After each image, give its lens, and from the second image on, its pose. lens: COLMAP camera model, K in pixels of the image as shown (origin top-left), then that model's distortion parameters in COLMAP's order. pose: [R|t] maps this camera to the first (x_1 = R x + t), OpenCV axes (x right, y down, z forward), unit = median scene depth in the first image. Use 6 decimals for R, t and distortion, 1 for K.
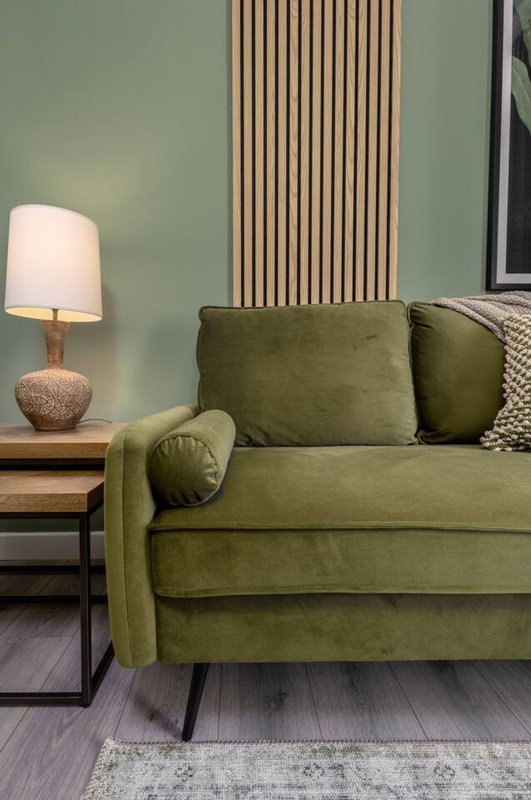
lens RADIAL K [[405.1, 0, 243.7], [0, 405.1, 410.0], [0, 0, 1]] dist [0.014915, -0.003940]
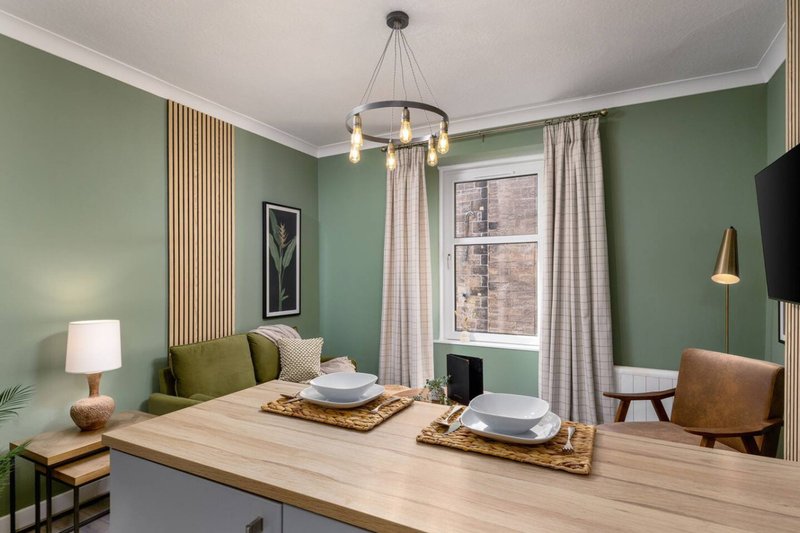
lens RADIAL K [[412.3, 0, 400.9], [0, 412.3, 270.0], [0, 0, 1]] dist [0.002103, -0.000402]
pose [[0.445960, -0.009782, 0.895000, -1.366621], [0.046684, 0.998833, -0.012345, -0.537430], [-0.893835, 0.047288, 0.445896, -0.966089]]
